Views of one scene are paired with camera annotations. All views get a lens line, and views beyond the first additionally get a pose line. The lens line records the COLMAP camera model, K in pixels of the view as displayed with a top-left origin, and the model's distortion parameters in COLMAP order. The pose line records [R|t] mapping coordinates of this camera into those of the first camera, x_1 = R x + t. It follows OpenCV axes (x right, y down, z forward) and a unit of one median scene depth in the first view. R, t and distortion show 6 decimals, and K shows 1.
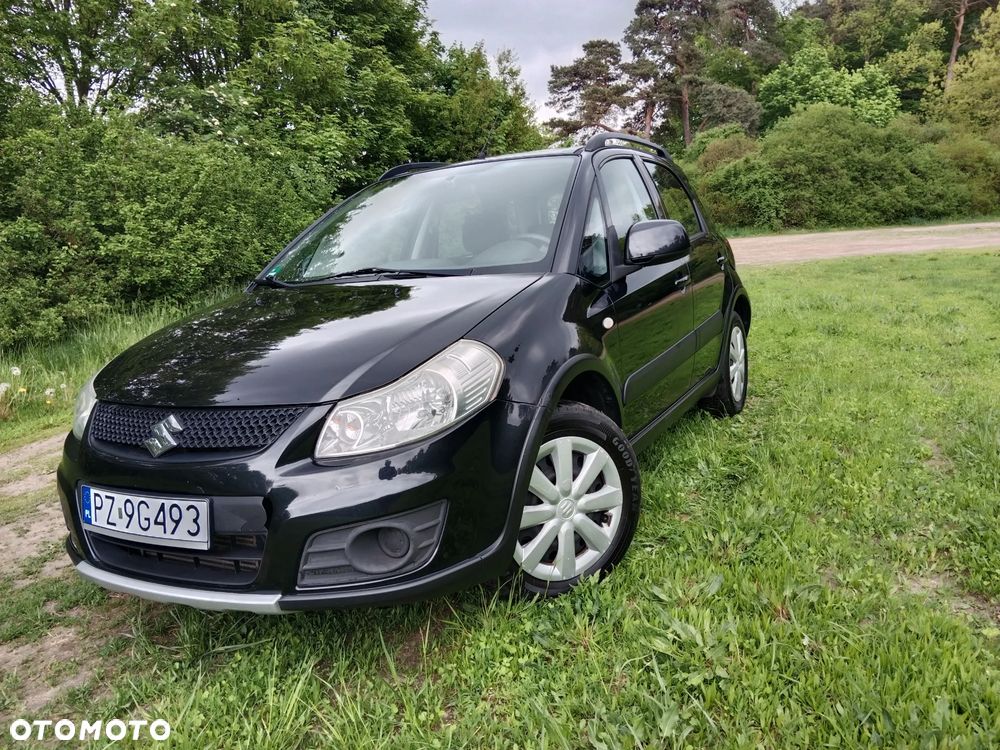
lens RADIAL K [[771.8, 0, 500.0], [0, 771.8, 375.0], [0, 0, 1]] dist [0.091973, -0.158403]
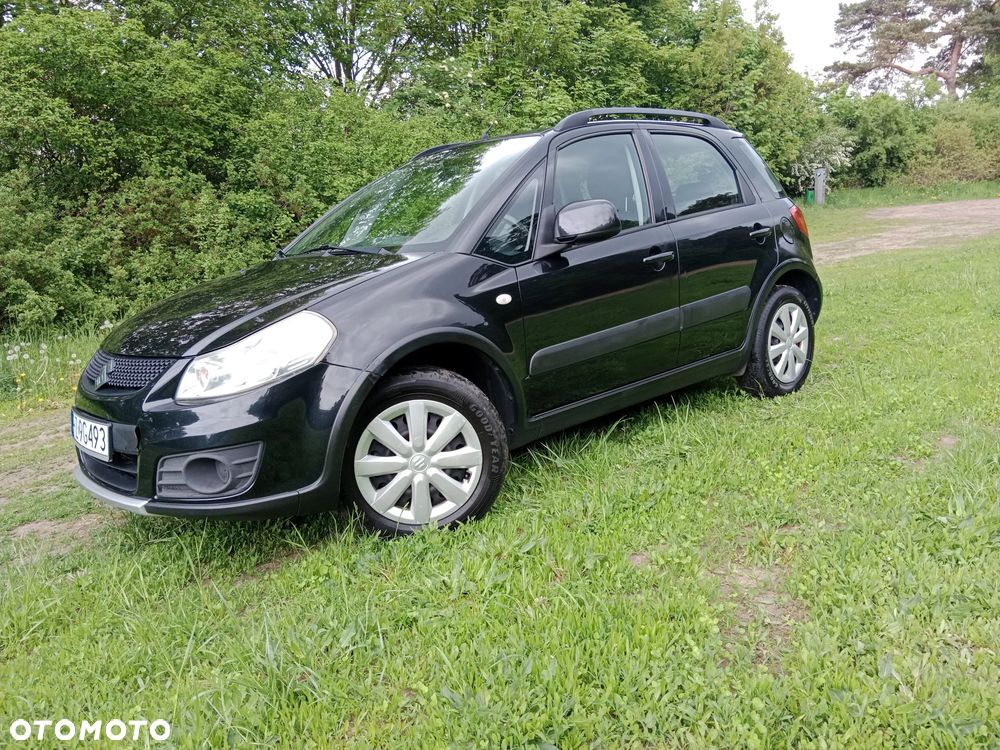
lens RADIAL K [[771.8, 0, 500.0], [0, 771.8, 375.0], [0, 0, 1]] dist [0.091973, -0.158403]
pose [[0.941360, 0.063440, -0.331387, 0.052991], [-0.046616, 0.997200, 0.058482, -0.002579], [0.334169, -0.039604, 0.941681, -0.002300]]
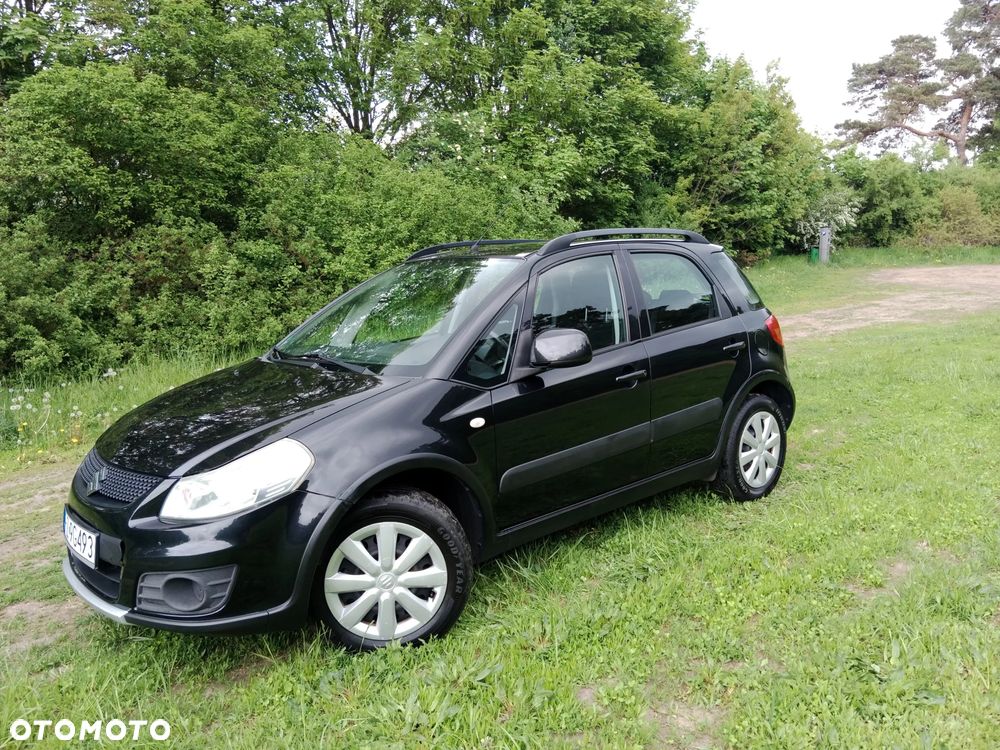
lens RADIAL K [[771.8, 0, 500.0], [0, 771.8, 375.0], [0, 0, 1]] dist [0.091973, -0.158403]
pose [[0.935669, 0.096564, -0.339410, 0.058703], [-0.095908, 0.995214, 0.018749, -0.017267], [0.339596, 0.015009, 0.940451, -0.007027]]
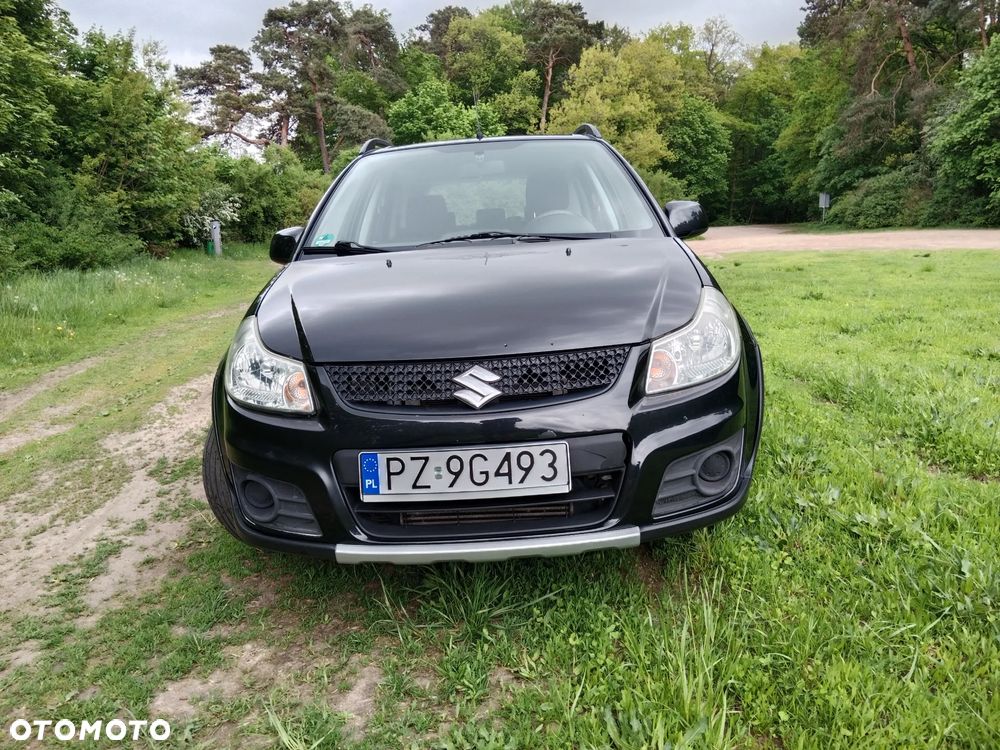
lens RADIAL K [[771.8, 0, 500.0], [0, 771.8, 375.0], [0, 0, 1]] dist [0.091973, -0.158403]
pose [[0.890476, -0.048982, 0.452386, -0.068122], [0.058775, 0.998242, -0.007609, 0.005973], [-0.451219, 0.033364, 0.891790, 0.012304]]
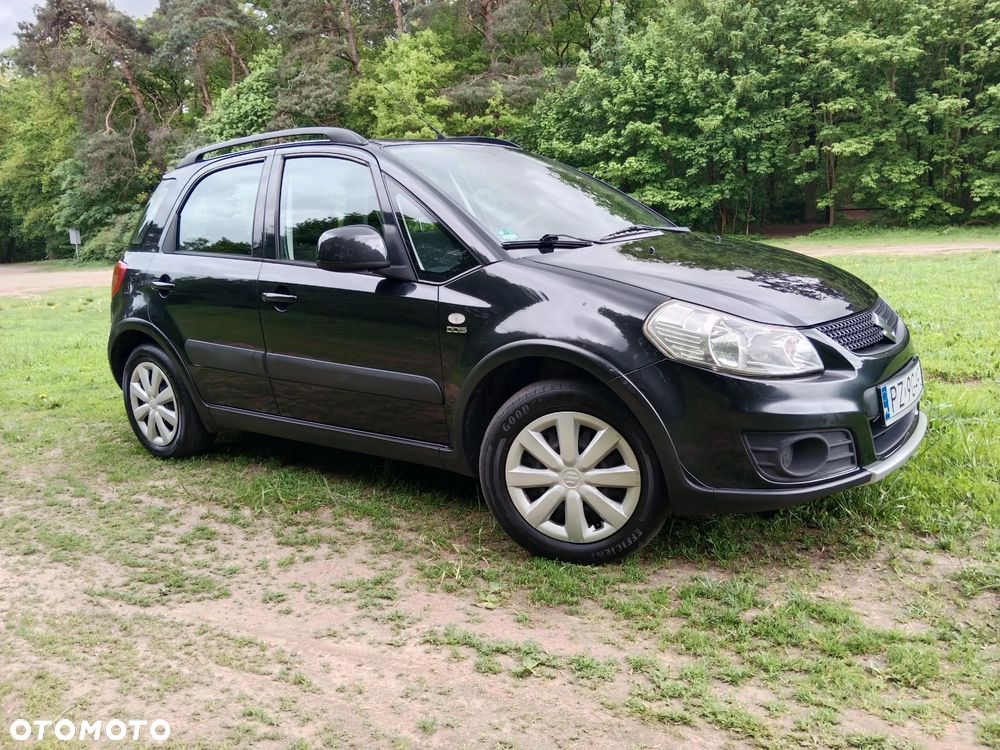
lens RADIAL K [[771.8, 0, 500.0], [0, 771.8, 375.0], [0, 0, 1]] dist [0.091973, -0.158403]
pose [[0.172035, -0.118072, 0.977989, -0.146467], [0.215047, 0.973348, 0.079683, -0.006646], [-0.961332, 0.196605, 0.192841, 0.112419]]
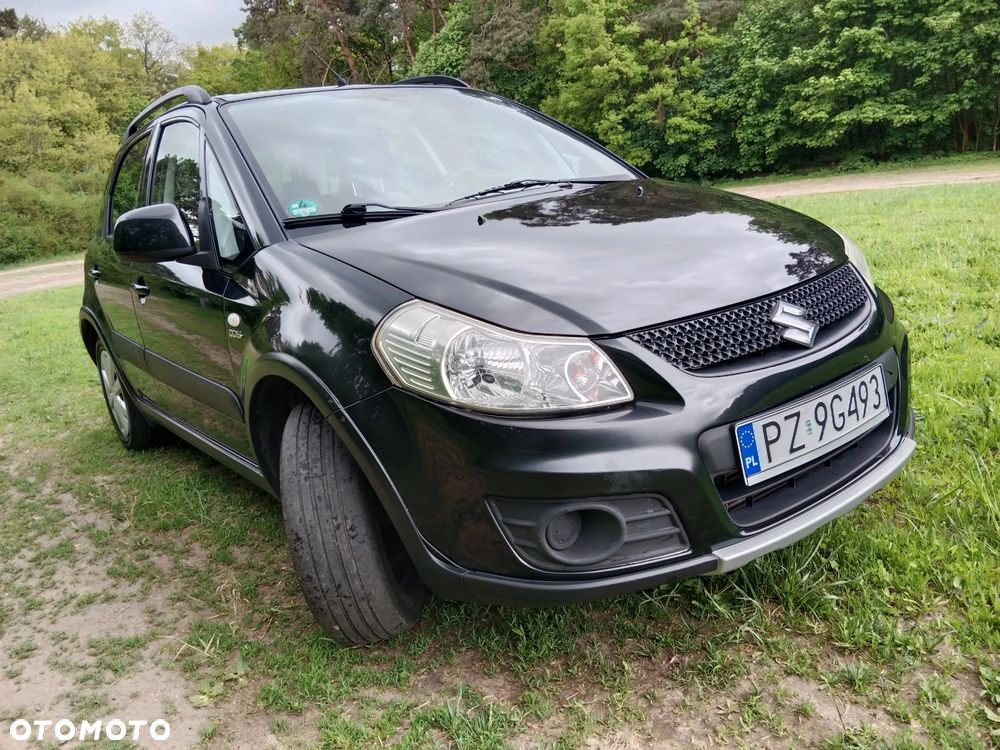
lens RADIAL K [[771.8, 0, 500.0], [0, 771.8, 375.0], [0, 0, 1]] dist [0.091973, -0.158403]
pose [[0.430373, -0.188278, 0.882797, -0.106780], [0.243466, 0.965970, 0.087324, -0.001430], [-0.869197, 0.177349, 0.461566, 0.073979]]
